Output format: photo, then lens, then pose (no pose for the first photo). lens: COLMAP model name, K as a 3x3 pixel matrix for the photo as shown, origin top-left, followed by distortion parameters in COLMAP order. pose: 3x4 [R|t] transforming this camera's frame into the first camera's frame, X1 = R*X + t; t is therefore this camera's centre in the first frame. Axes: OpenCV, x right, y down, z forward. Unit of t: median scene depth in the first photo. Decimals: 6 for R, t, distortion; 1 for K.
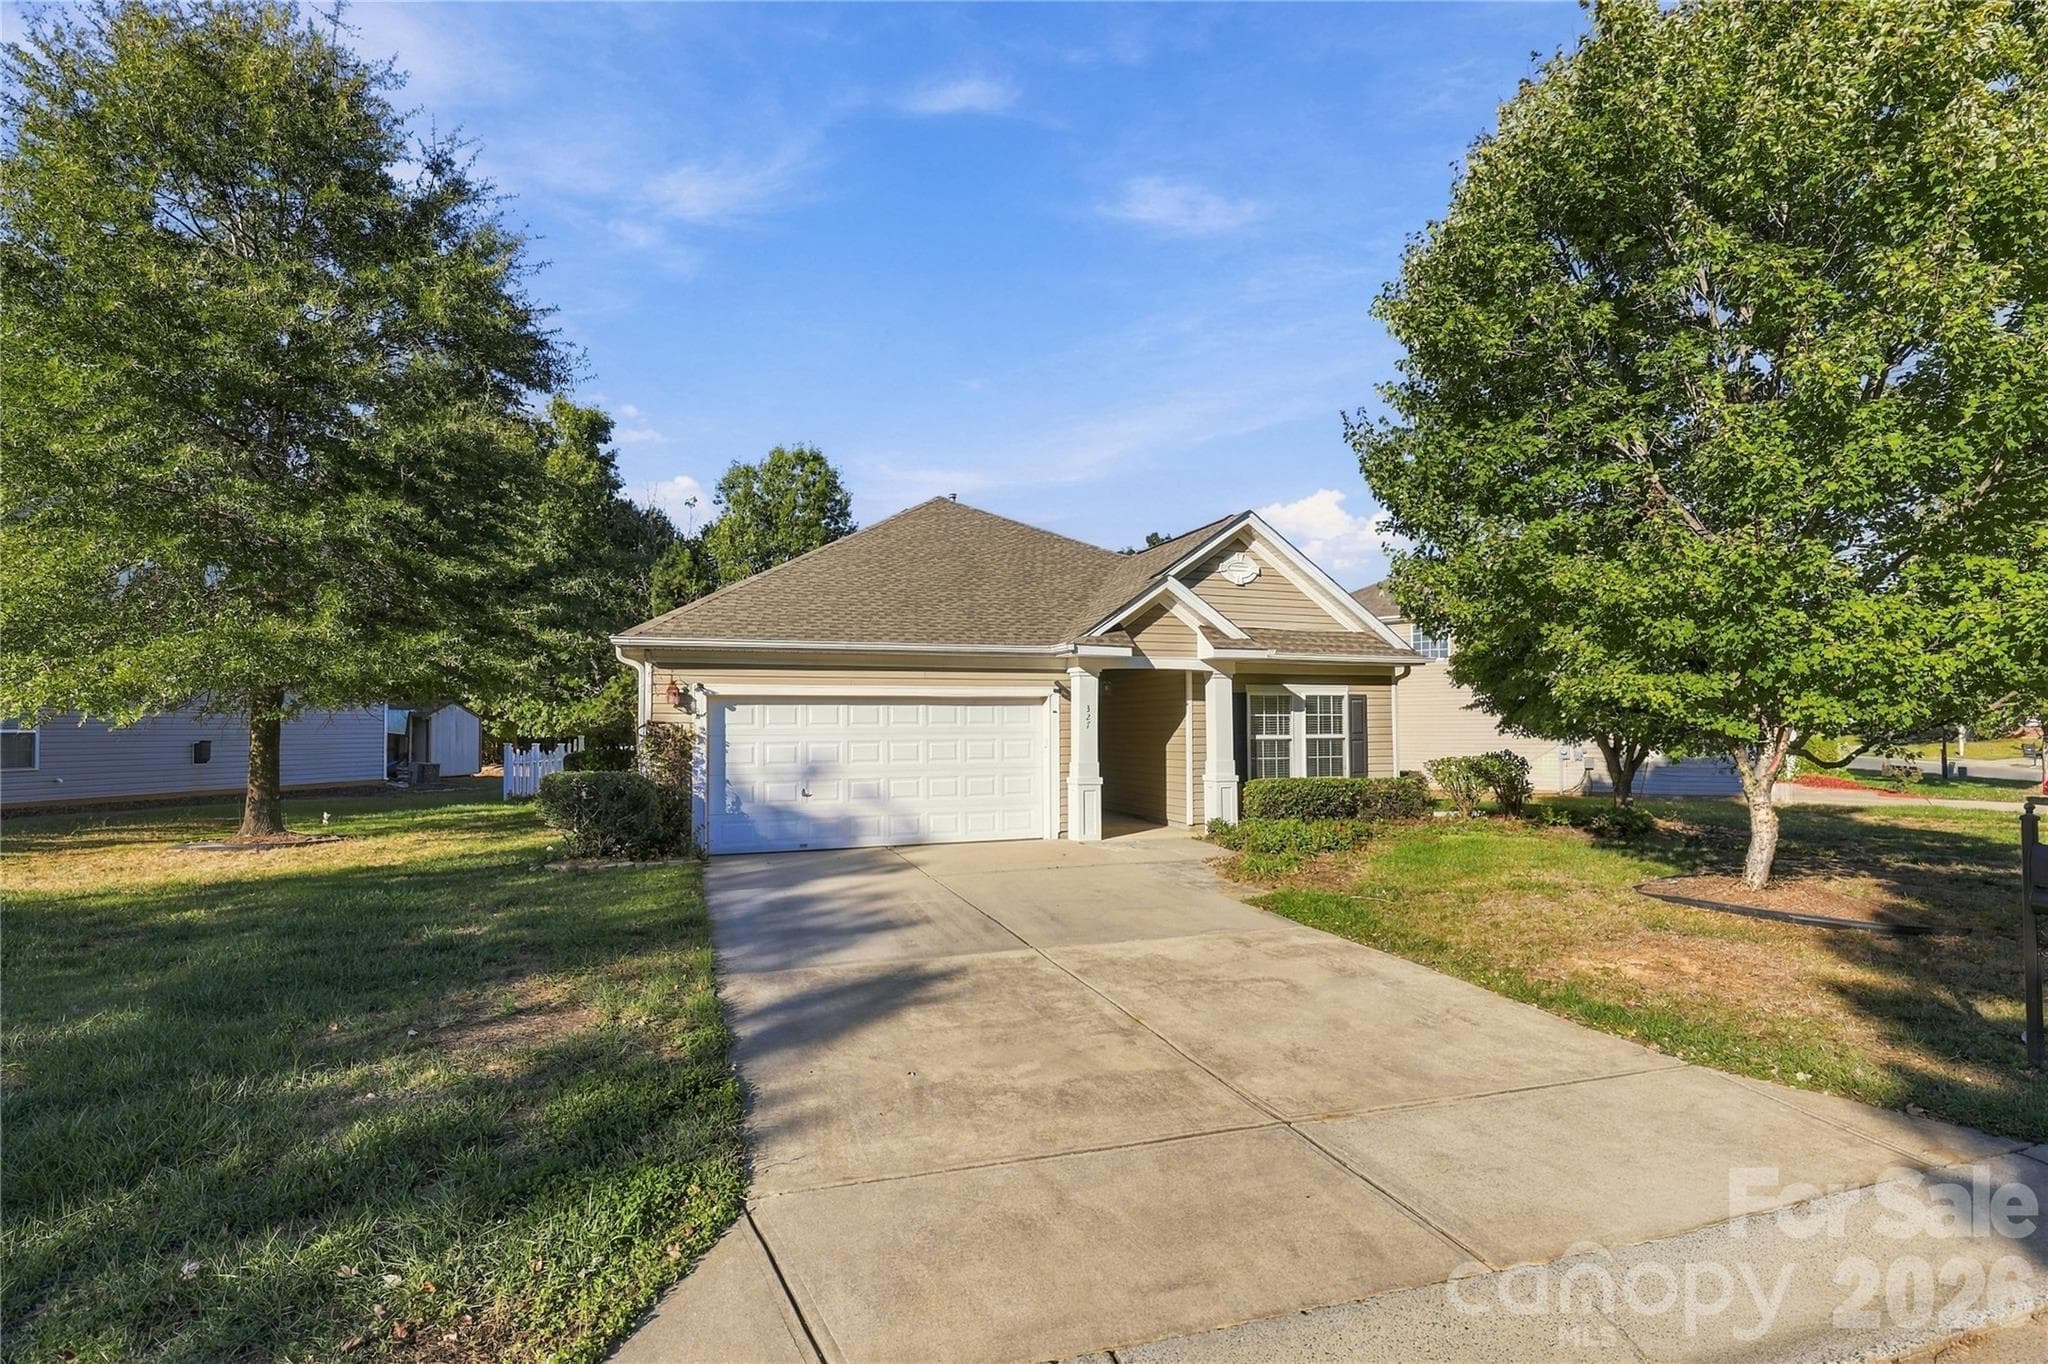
lens RADIAL K [[950.6, 0, 1034.4], [0, 950.6, 682.6], [0, 0, 1]] dist [-0.004151, 0.000071]
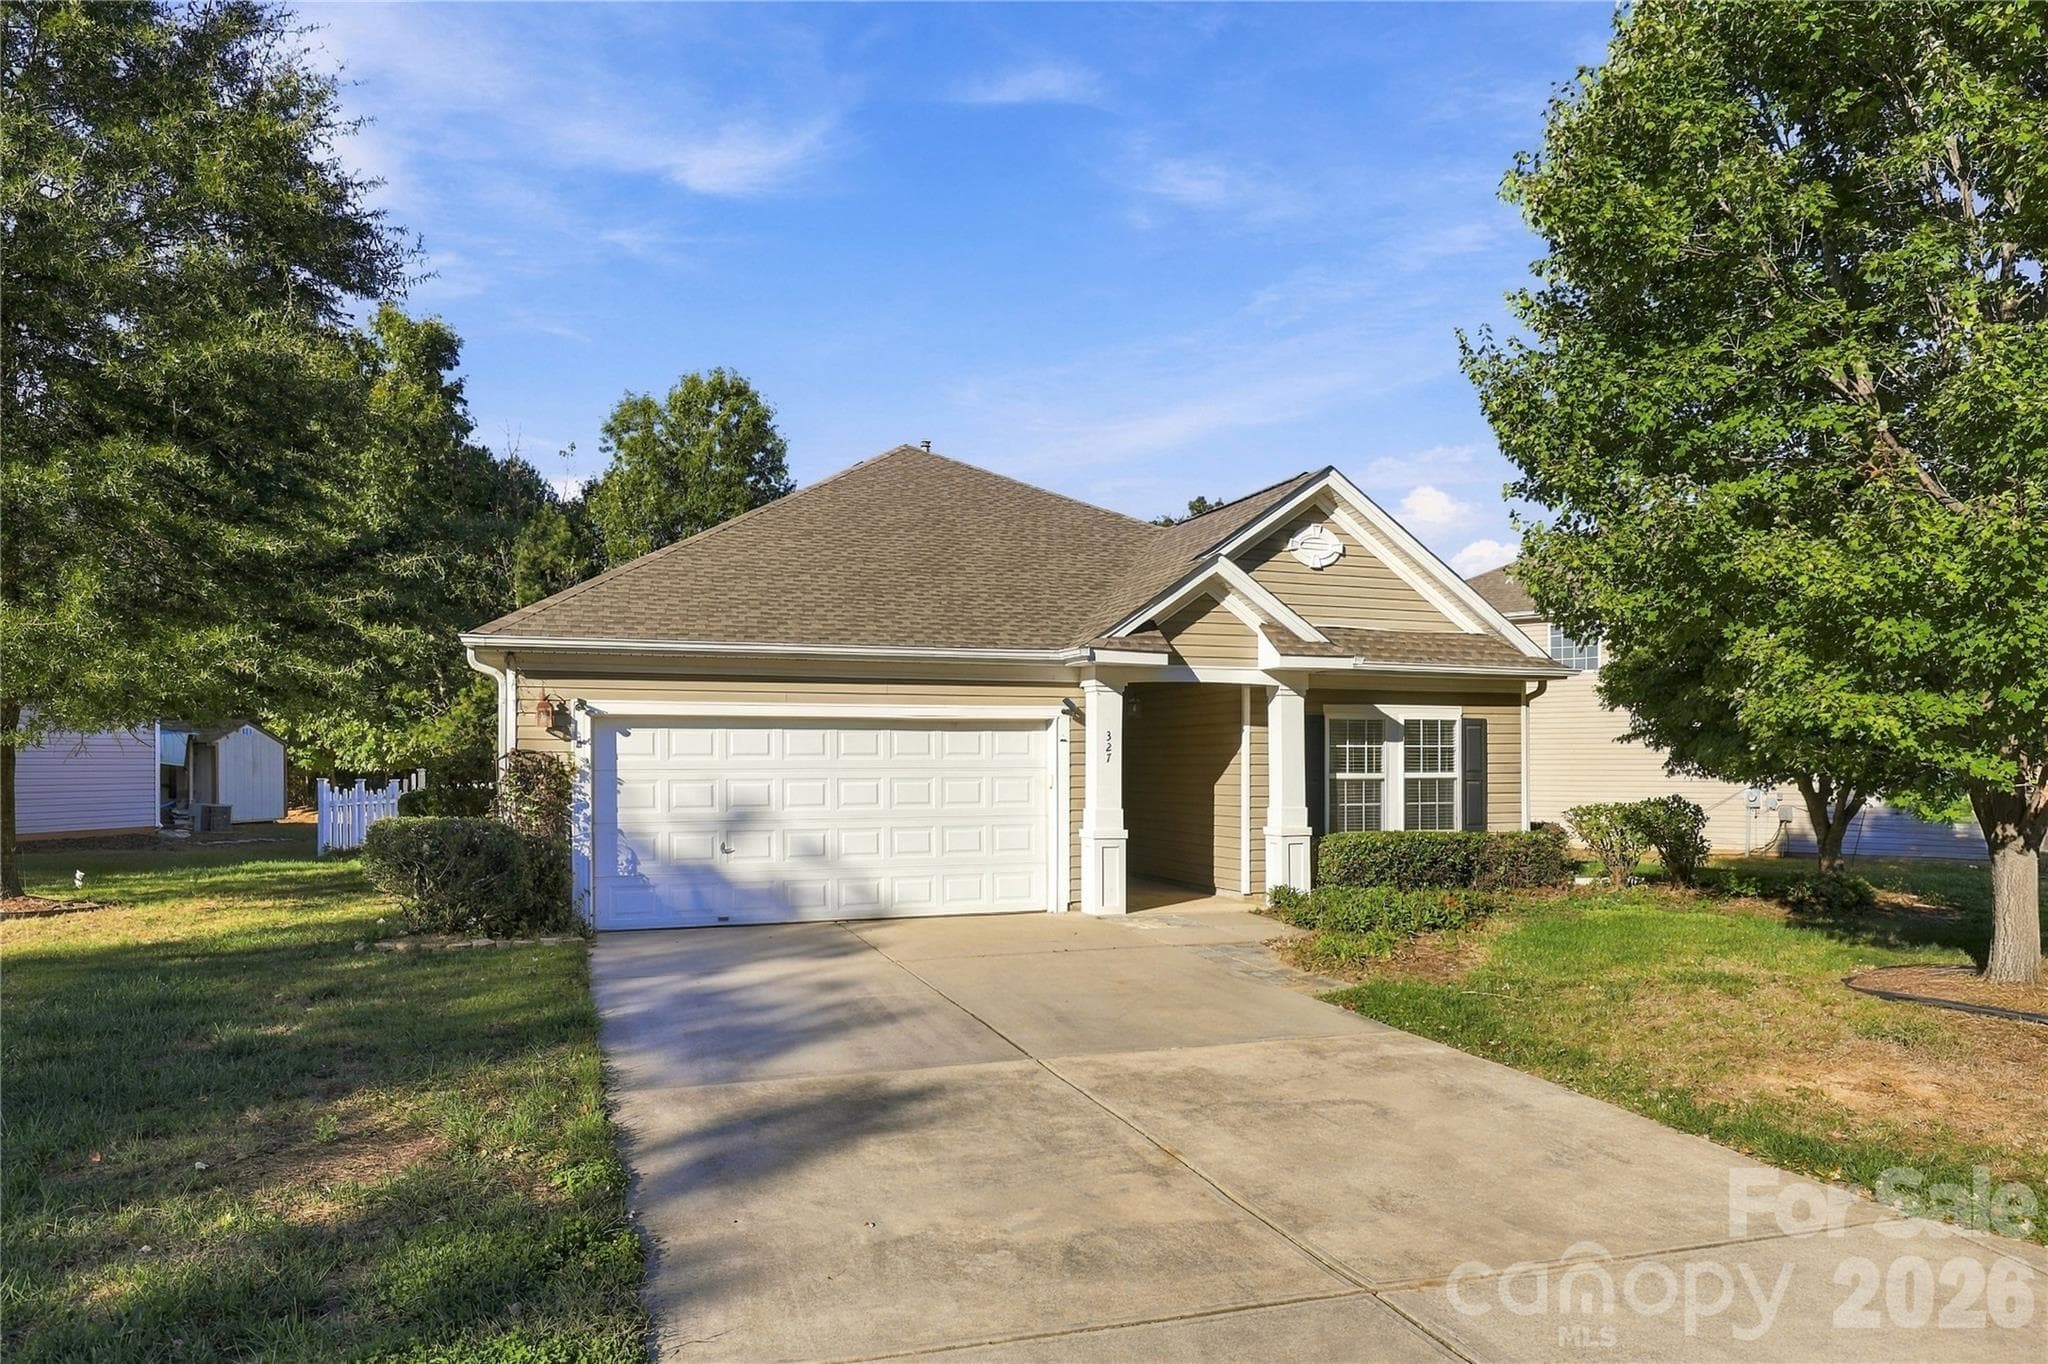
lens RADIAL K [[950.6, 0, 1007.7], [0, 950.6, 682.2], [0, 0, 1]] dist [-0.004151, 0.000071]
pose [[0.999501, 0.003363, -0.031395, 0.000804], [-0.004323, 0.999524, -0.030546, 0.008725], [0.031278, 0.030666, 0.999040, 0.262630]]
